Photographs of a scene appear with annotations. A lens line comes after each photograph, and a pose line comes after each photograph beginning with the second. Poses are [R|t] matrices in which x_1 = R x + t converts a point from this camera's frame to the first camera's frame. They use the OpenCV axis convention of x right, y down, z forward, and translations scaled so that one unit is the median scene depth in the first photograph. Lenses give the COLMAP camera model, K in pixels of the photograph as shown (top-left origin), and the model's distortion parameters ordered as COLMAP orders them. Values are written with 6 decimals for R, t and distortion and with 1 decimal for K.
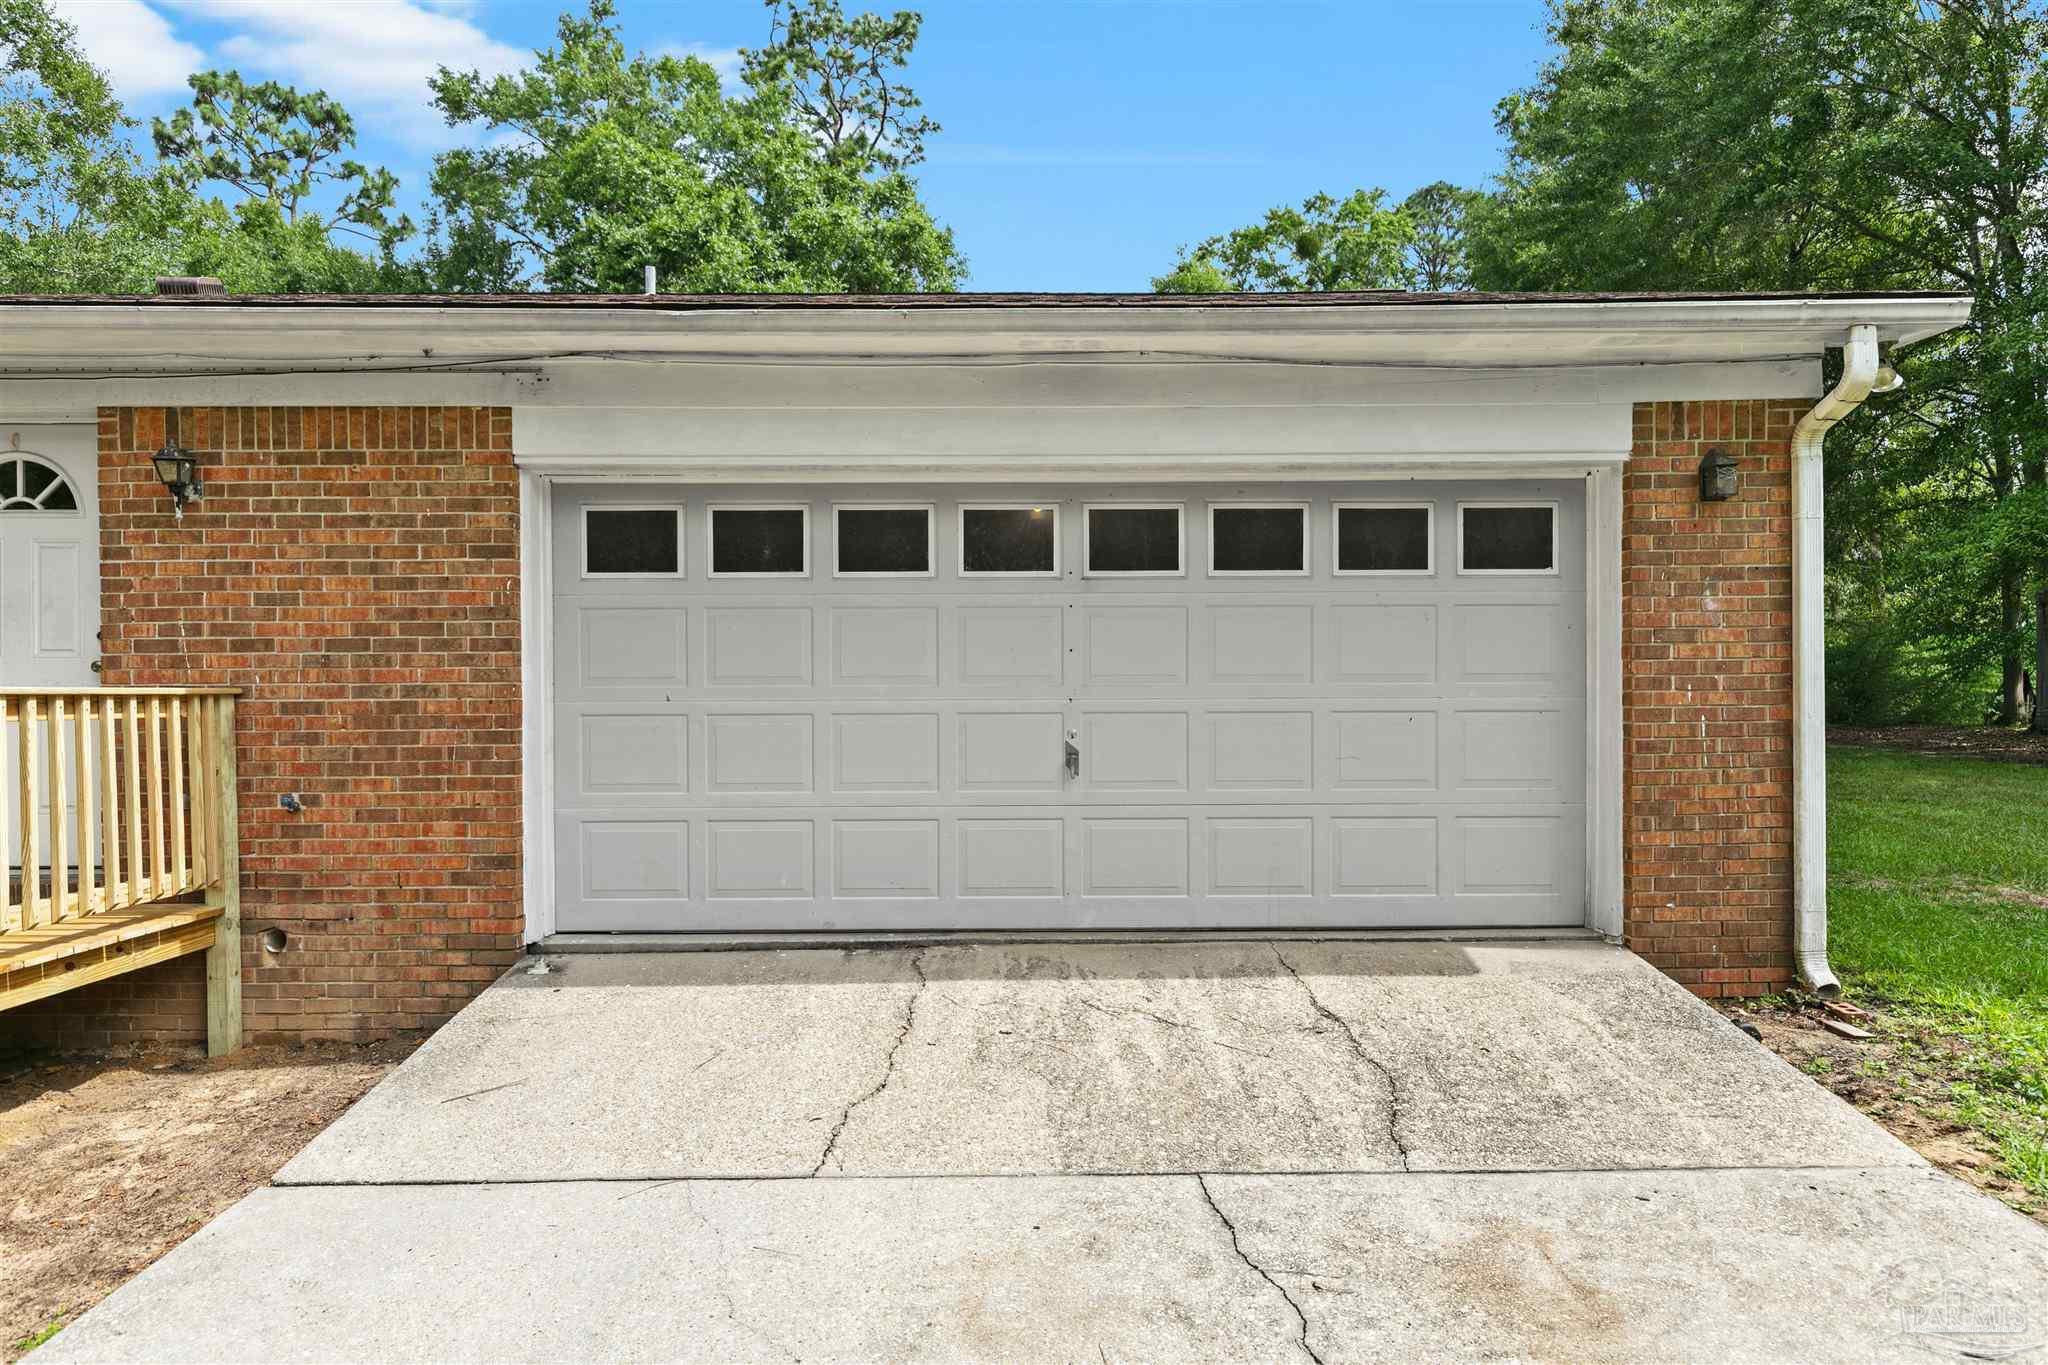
lens RADIAL K [[1248.0, 0, 1031.2], [0, 1248.0, 696.0], [0, 0, 1]] dist [0.005065, 0.000461]
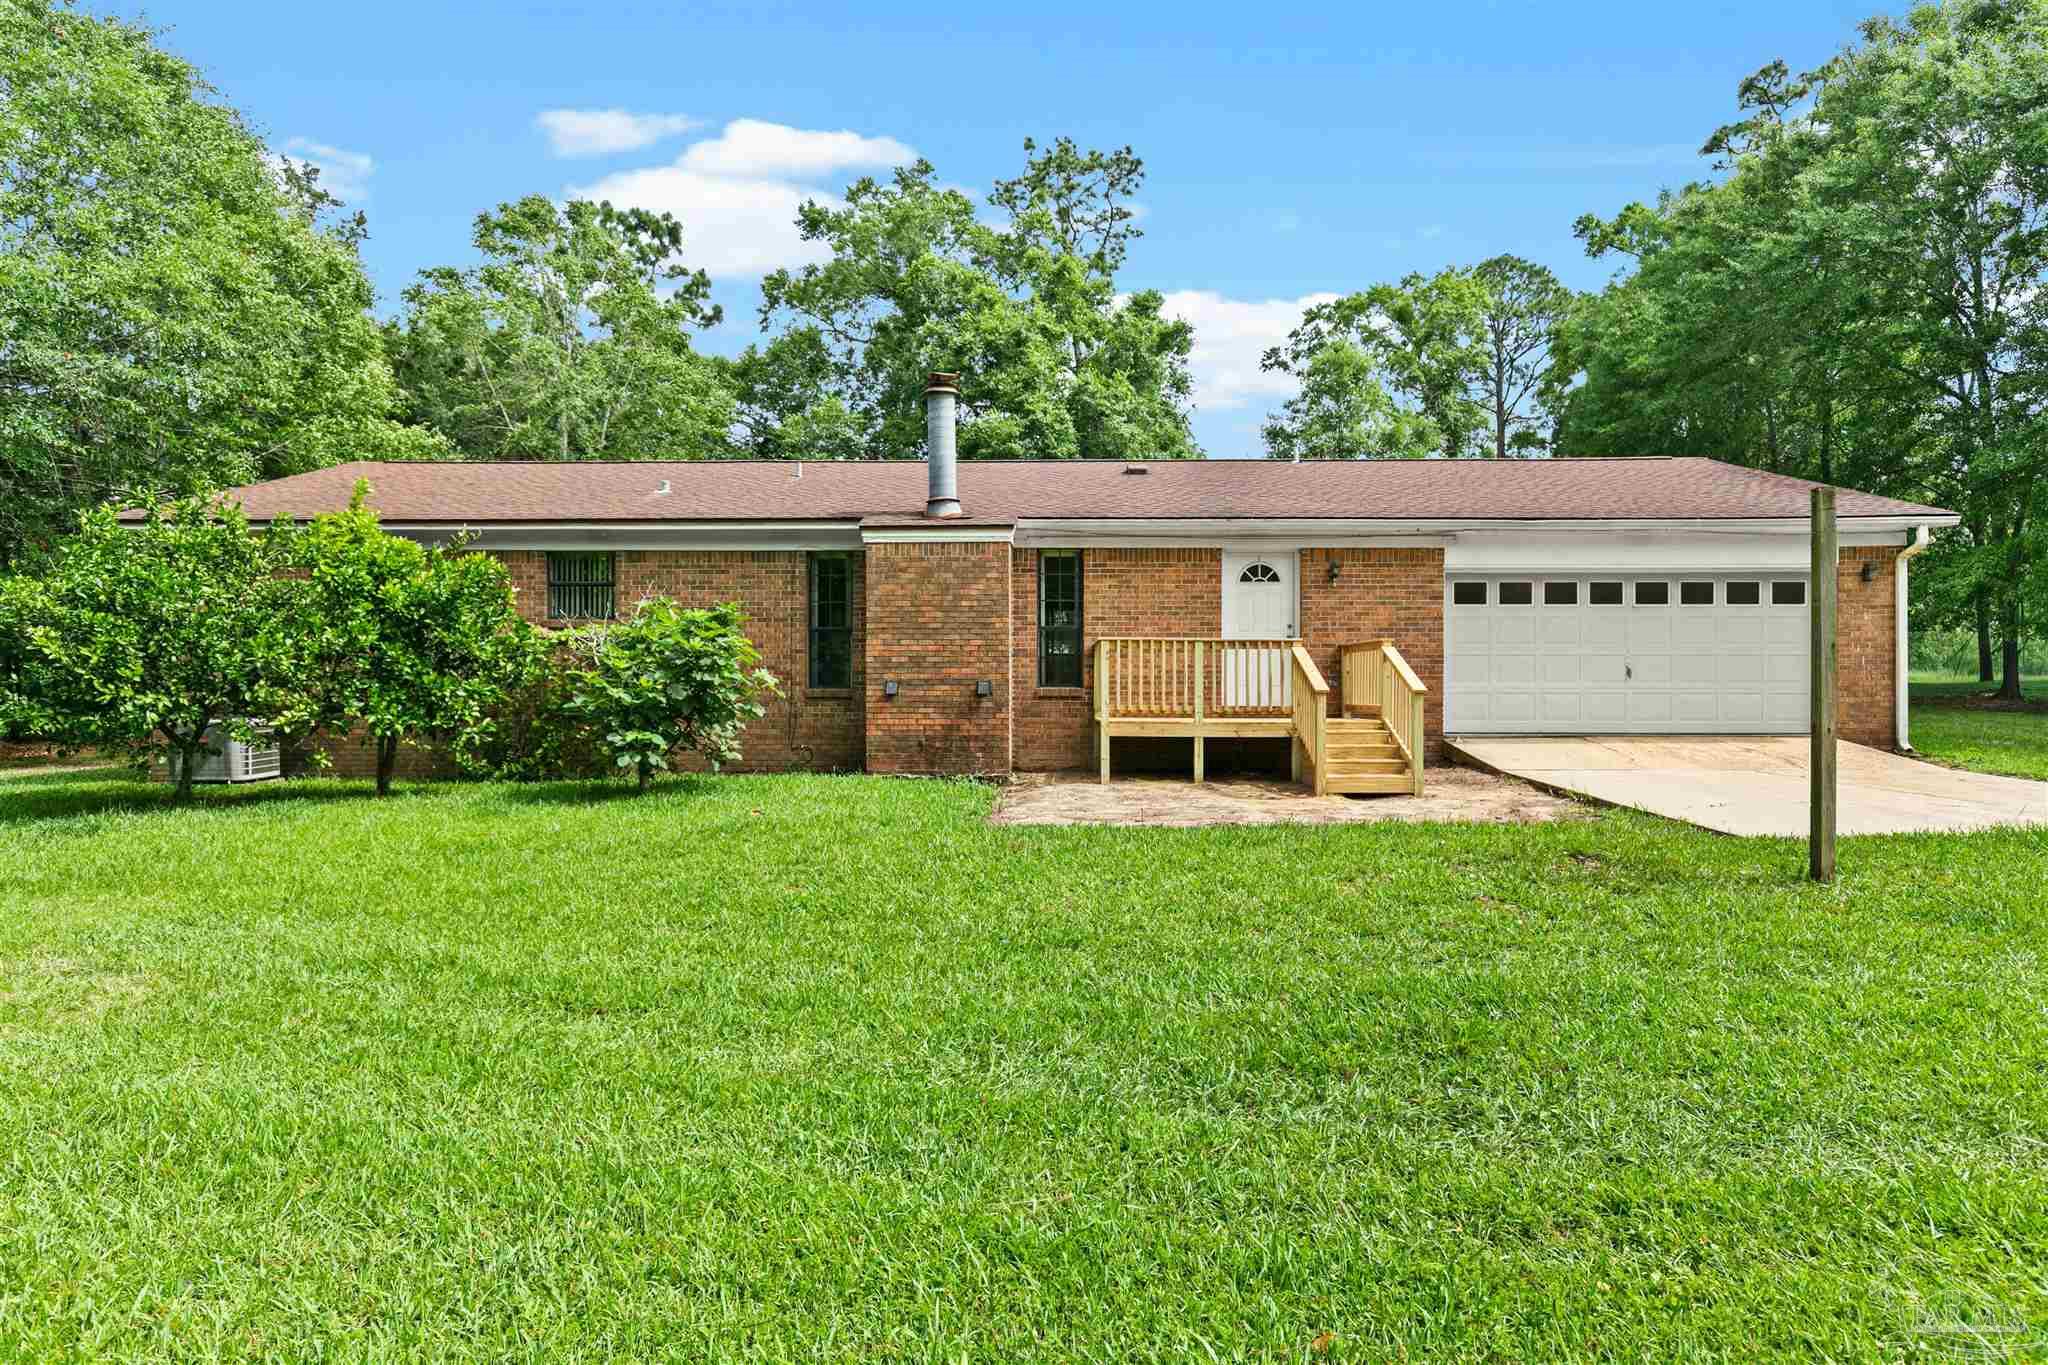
lens RADIAL K [[1156.8, 0, 1024.0], [0, 1156.8, 682.5], [0, 0, 1]] dist [-0.019748, 0.018805]
pose [[0.999307, 0.005318, -0.036836, -1.221123], [-0.005513, 0.999971, -0.005180, 0.095347], [0.036807, 0.005380, 0.999308, -1.616712]]
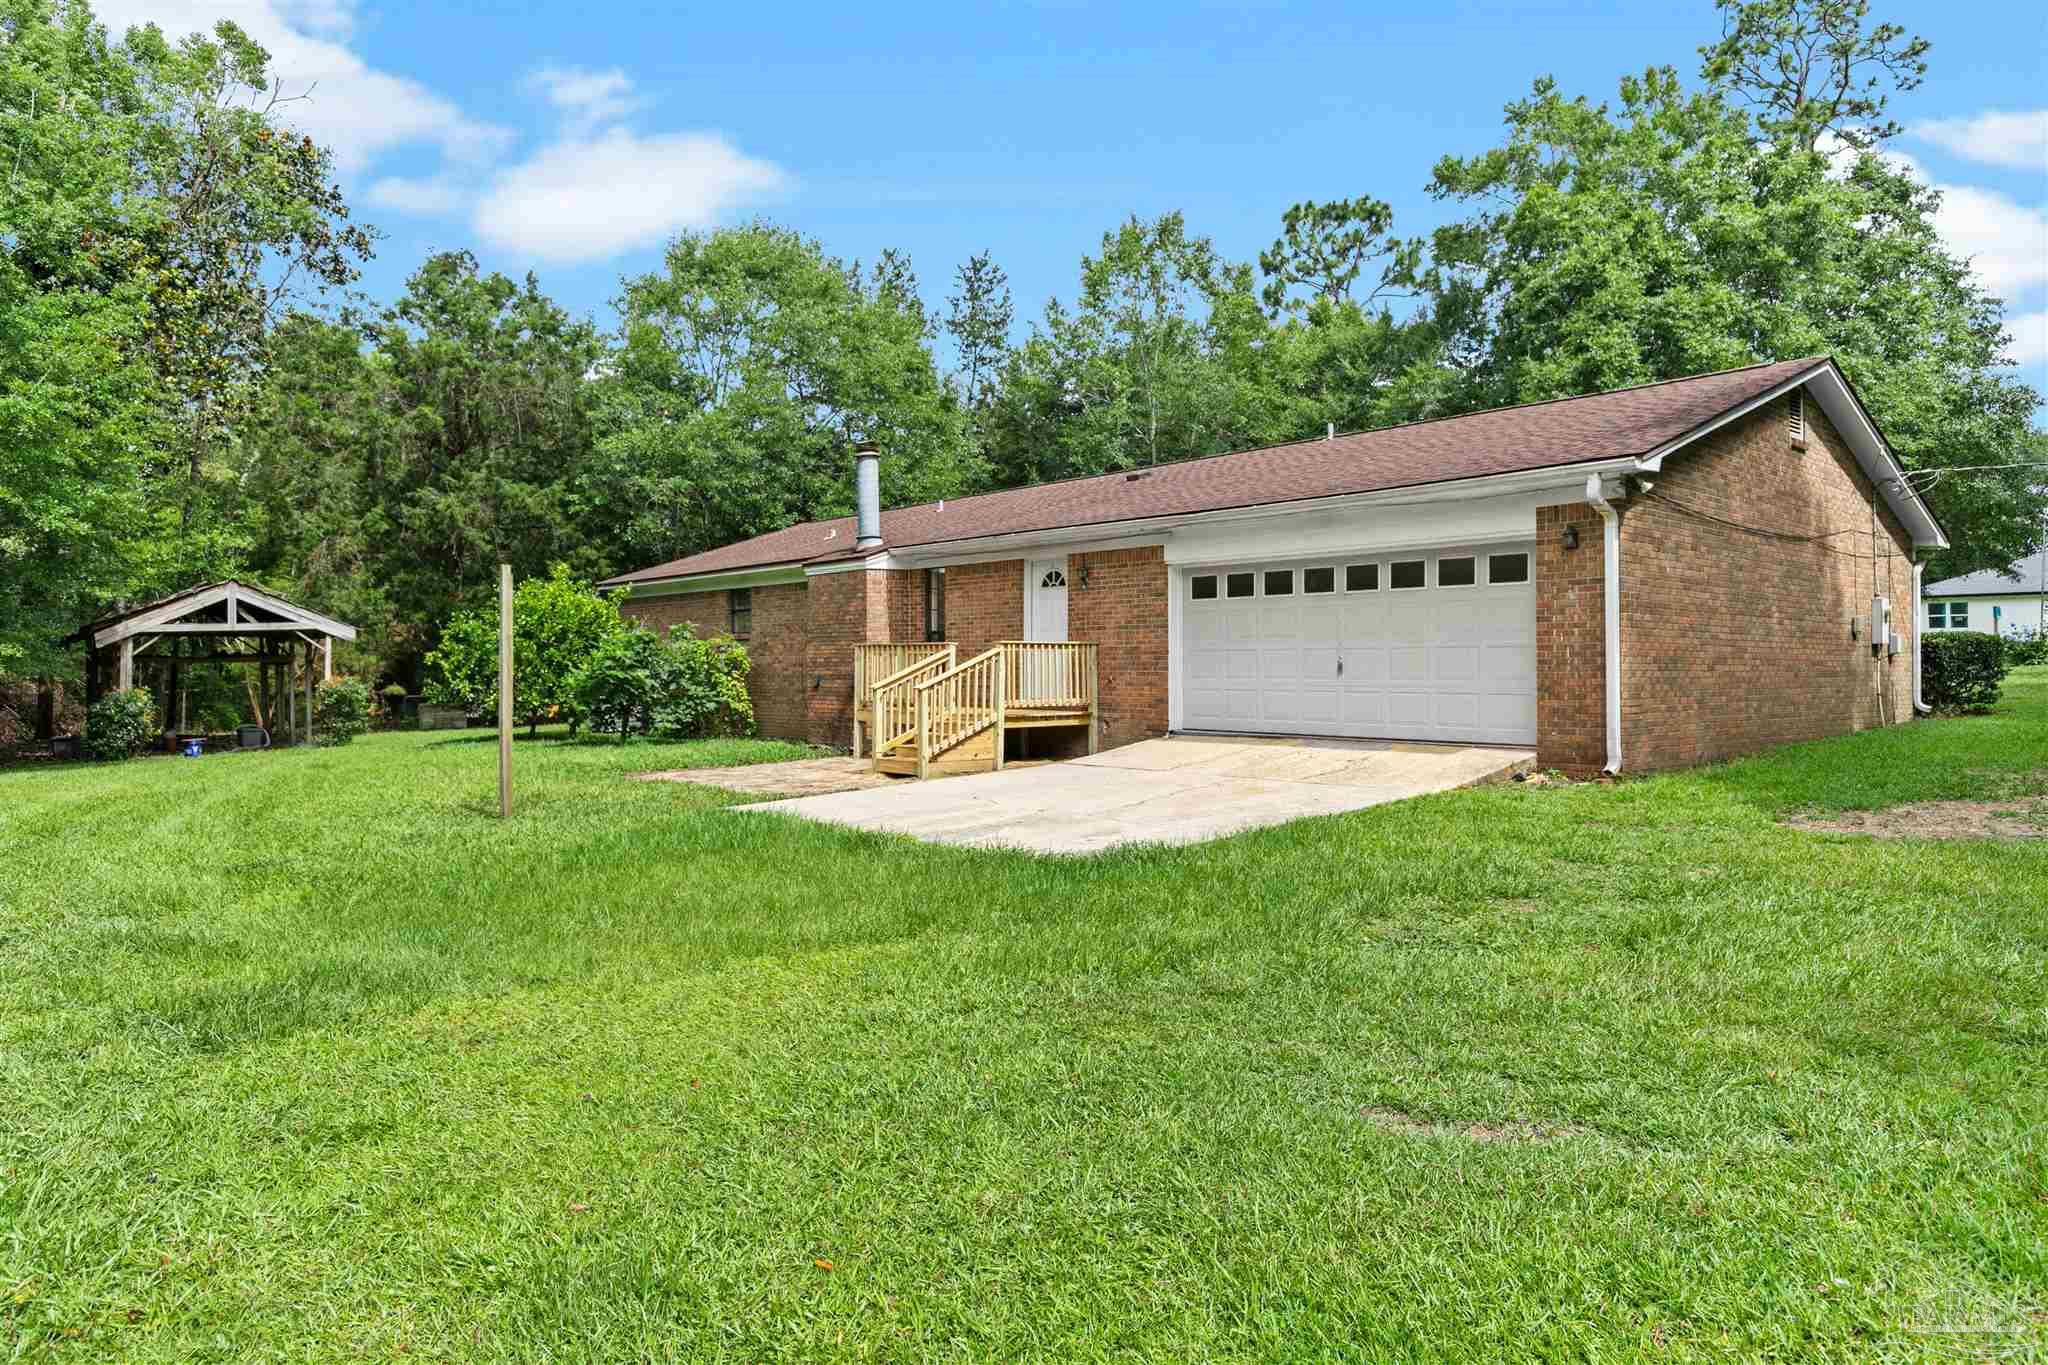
lens RADIAL K [[1236.0, 0, 1047.2], [0, 1236.0, 666.3], [0, 0, 1]] dist [0.004794, 0.000735]
pose [[0.672292, 0.002889, -0.740281, 1.460403], [0.002941, 0.999974, 0.006573, 0.030621], [0.740280, -0.006596, 0.672266, -1.084625]]
